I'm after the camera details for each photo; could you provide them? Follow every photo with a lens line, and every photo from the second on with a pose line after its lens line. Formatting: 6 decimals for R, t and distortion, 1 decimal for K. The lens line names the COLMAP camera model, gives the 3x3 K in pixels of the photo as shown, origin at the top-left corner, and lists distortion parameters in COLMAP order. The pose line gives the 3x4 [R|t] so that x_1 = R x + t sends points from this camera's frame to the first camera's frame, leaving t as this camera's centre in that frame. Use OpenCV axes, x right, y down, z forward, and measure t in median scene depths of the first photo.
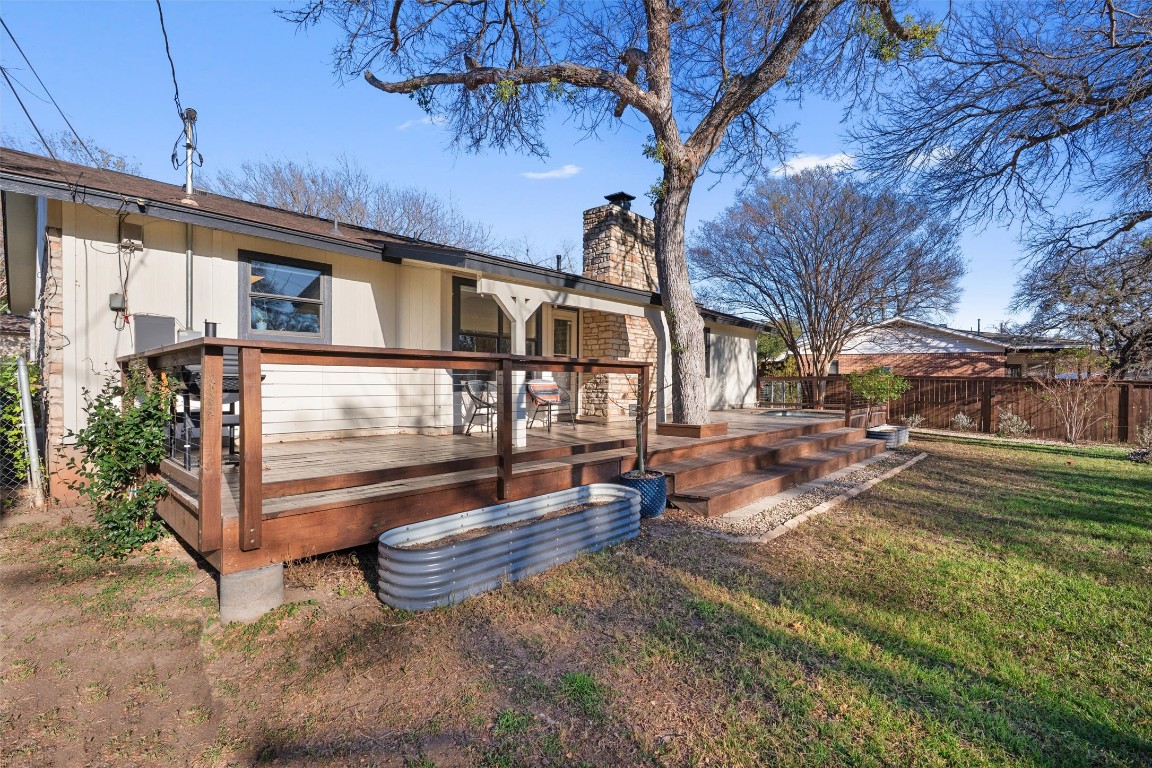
lens RADIAL K [[524.3, 0, 580.4], [0, 524.3, 383.9], [0, 0, 1]] dist [-0.003176, 0.001009]
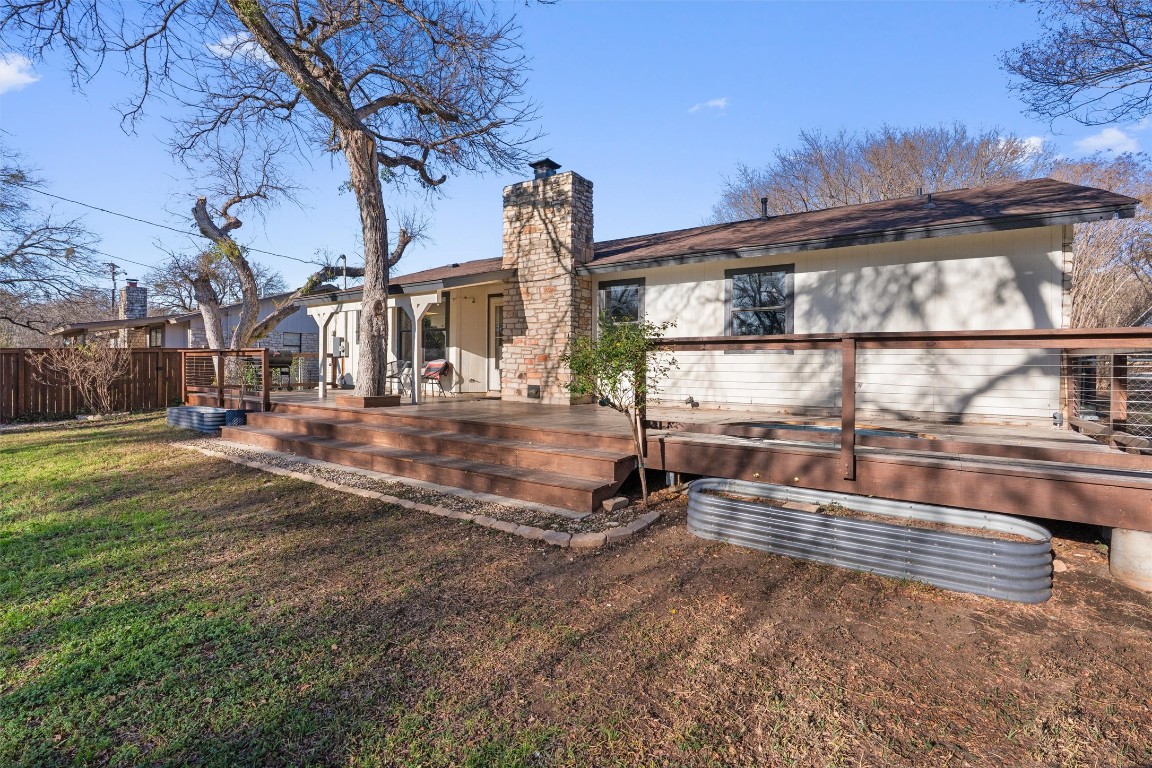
lens RADIAL K [[524.3, 0, 577.9], [0, 524.3, 364.7], [0, 0, 1]] dist [-0.003176, 0.001009]
pose [[0.135170, 0.001322, -0.990822, 1.050952], [-0.007808, 0.999969, 0.000269, 0.002026], [0.990792, 0.007700, 0.135176, 0.966036]]
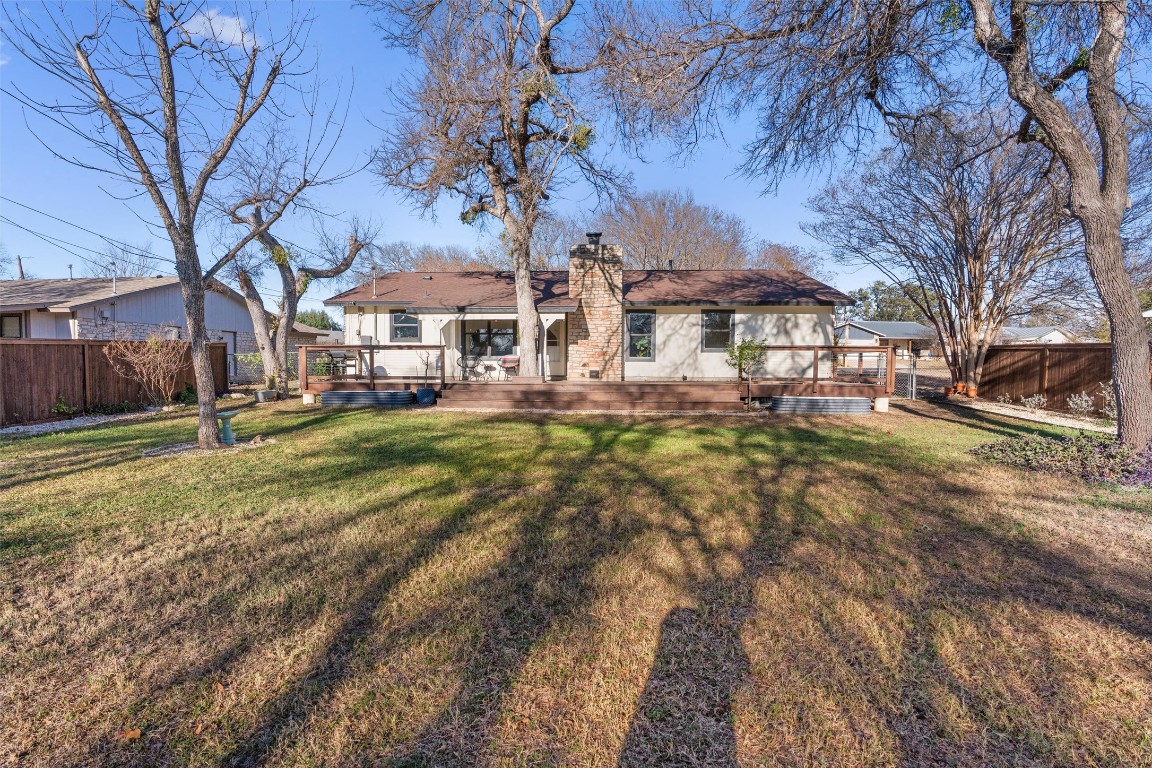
lens RADIAL K [[561.8, 0, 570.6], [0, 561.8, 383.2], [0, 0, 1]] dist [0.004608, 0.000597]
pose [[0.626996, 0.019254, -0.778785, 1.357618], [-0.001726, 0.999726, 0.023327, 0.039241], [0.779021, -0.013281, 0.626858, -0.085975]]
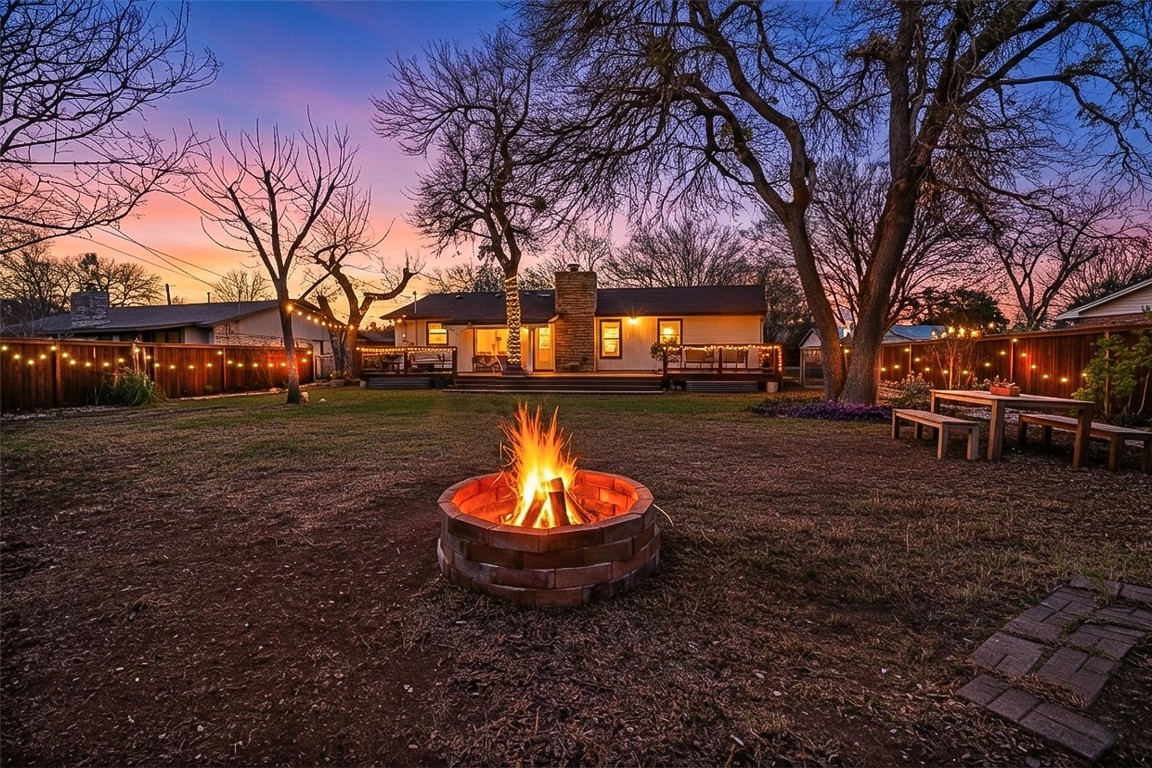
lens RADIAL K [[547.1, 0, 577.1], [0, 547.1, 380.5], [0, 0, 1]] dist [0.003127, 0.000147]
pose [[0.534186, 0.004903, -0.845353, 1.975185], [0.002277, 0.999971, 0.007238, 0.087276], [0.845364, -0.005791, 0.534160, -0.119183]]
